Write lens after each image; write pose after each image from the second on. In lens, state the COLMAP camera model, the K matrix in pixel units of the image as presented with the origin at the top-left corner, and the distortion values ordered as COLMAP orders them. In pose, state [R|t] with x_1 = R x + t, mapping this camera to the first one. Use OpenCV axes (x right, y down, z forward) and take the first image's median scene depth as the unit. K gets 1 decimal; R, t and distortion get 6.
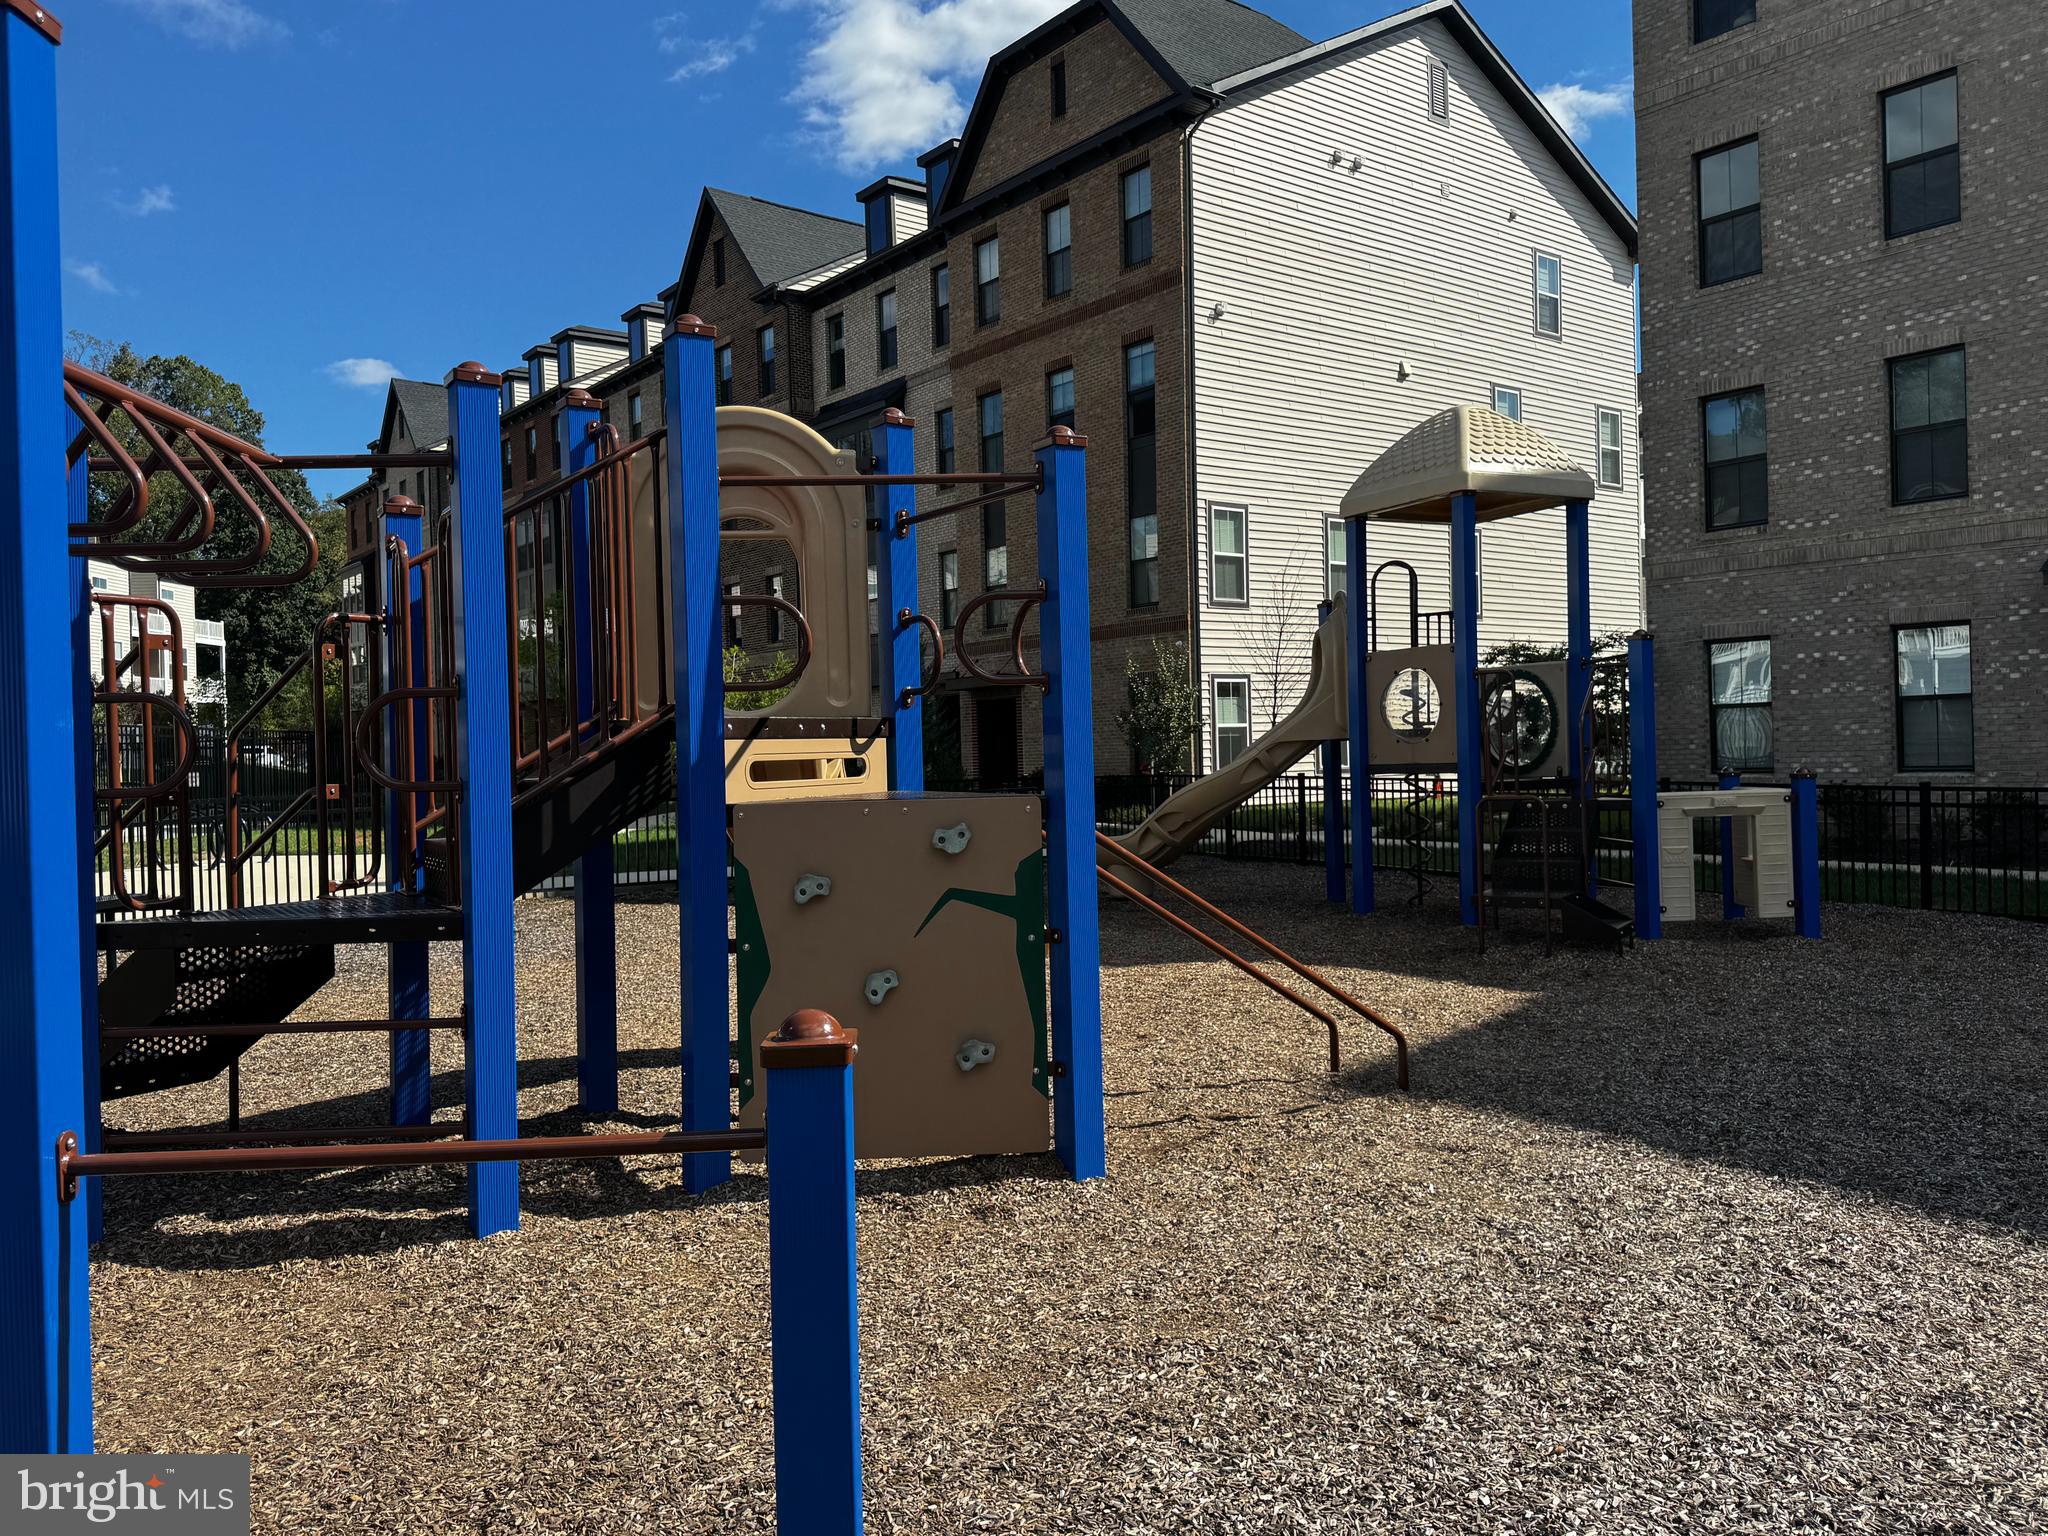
lens RADIAL K [[1556.5, 0, 1034.3], [0, 1556.5, 785.3], [0, 0, 1]] dist [0.049732, -0.055082]
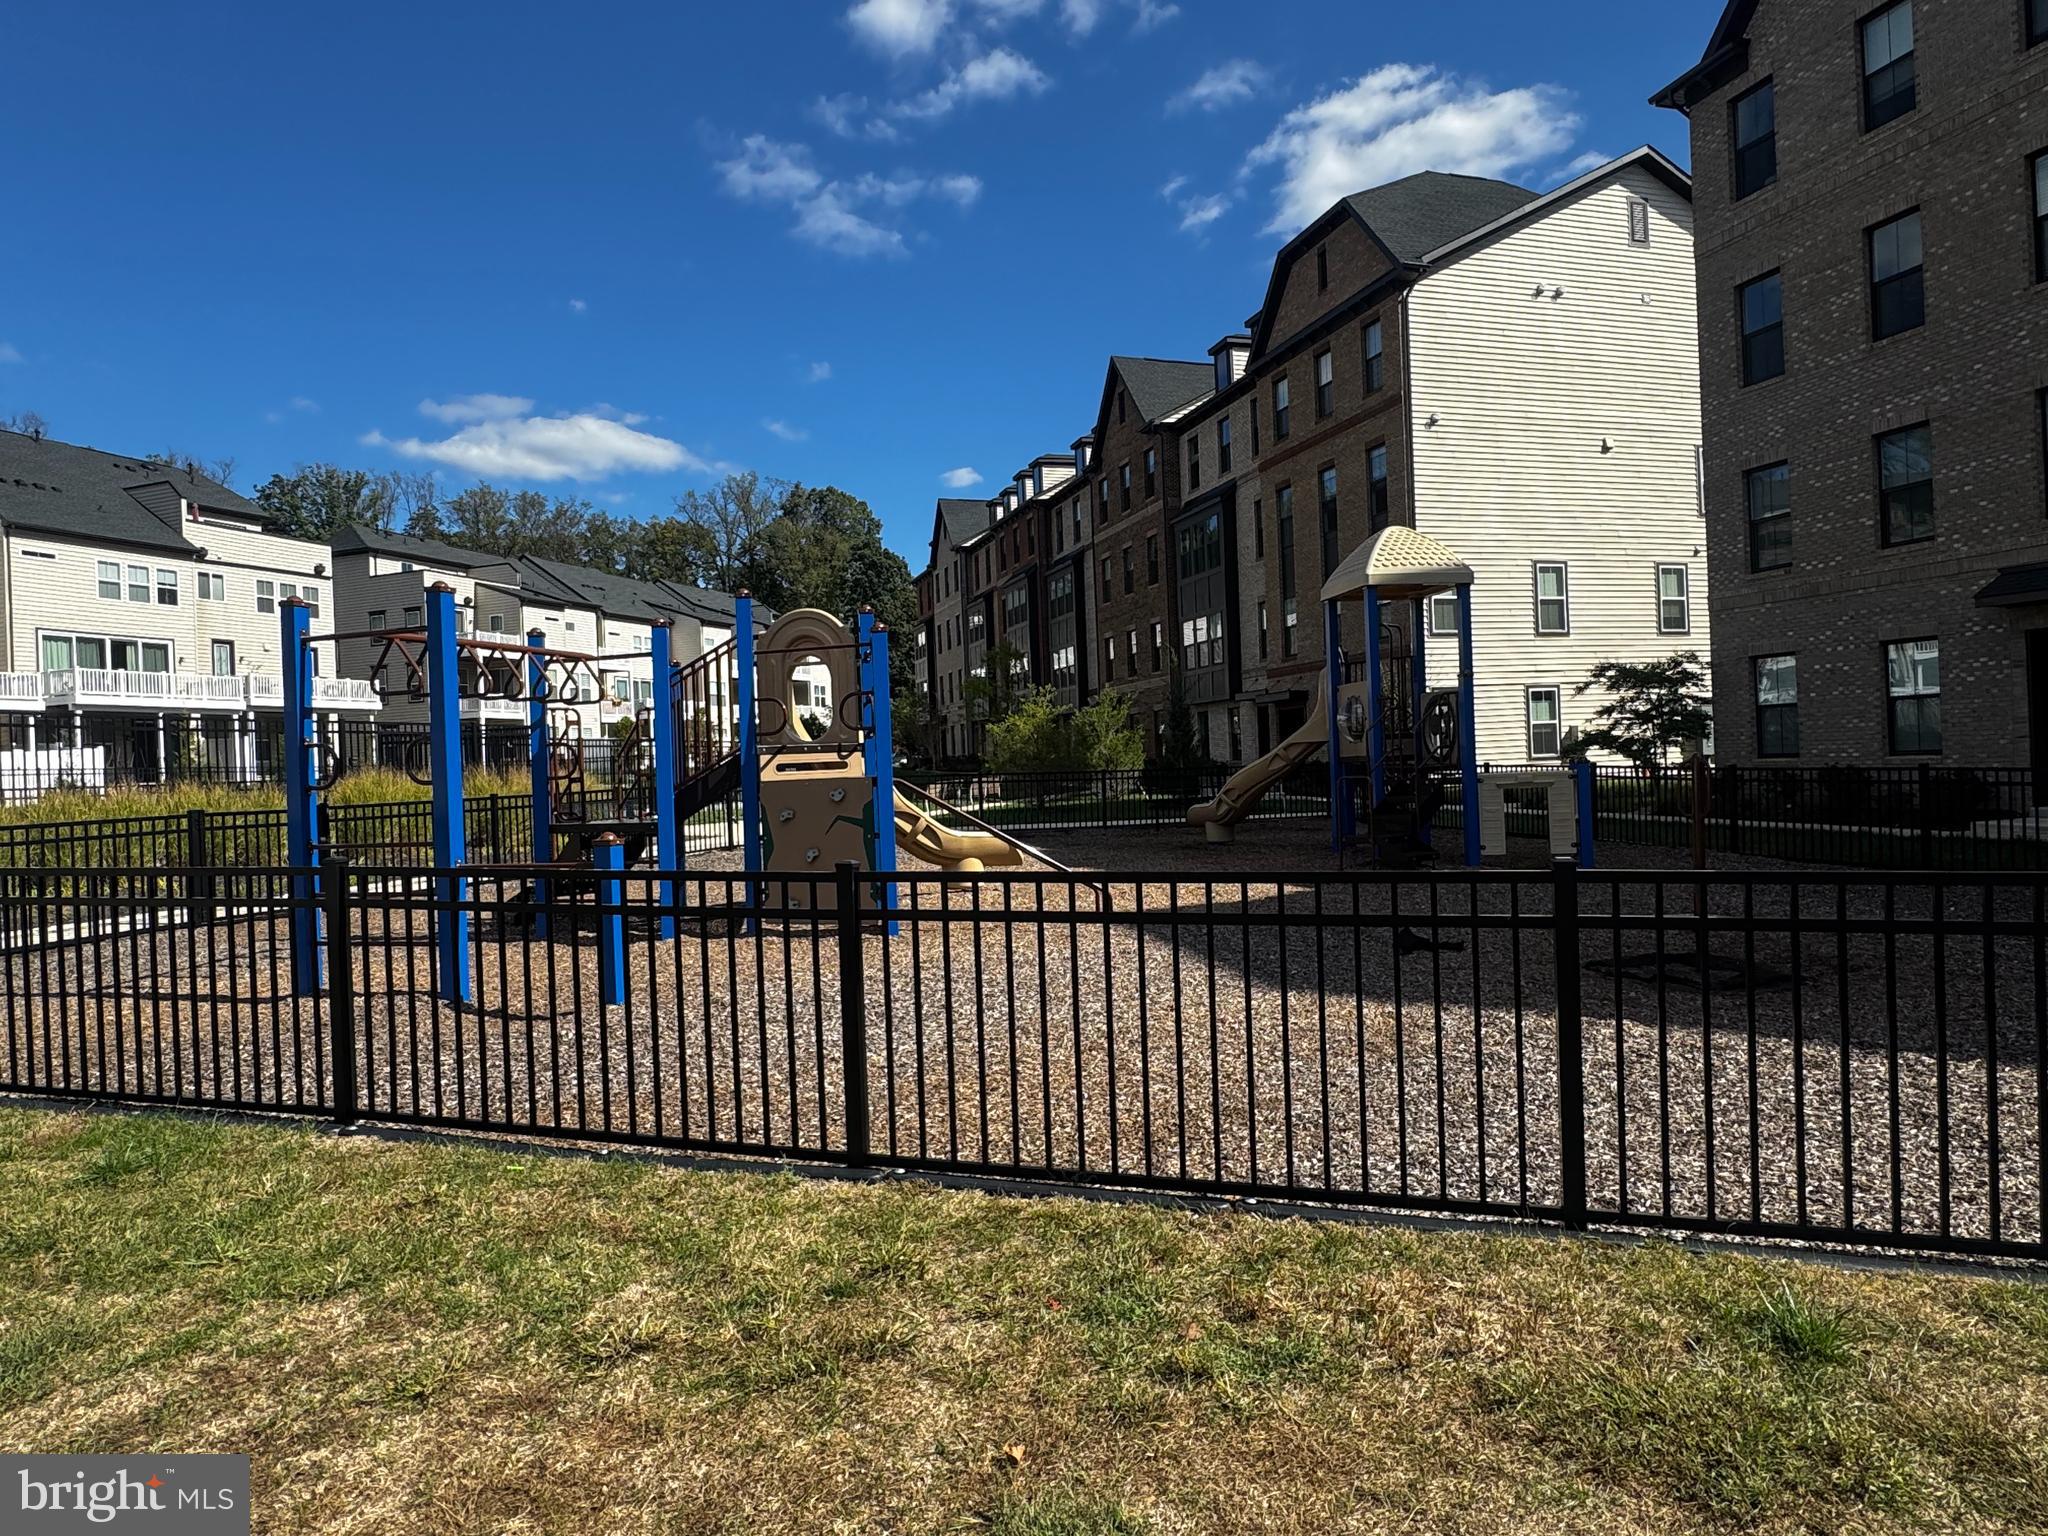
lens RADIAL K [[1227.8, 0, 1014.3], [0, 1227.8, 762.2], [0, 0, 1]] dist [0.004493, 0.004217]
pose [[0.934735, -0.010122, -0.355201, 0.149017], [0.007305, 0.999930, -0.009272, 0.000494], [0.355270, 0.006072, 0.934744, -0.117911]]
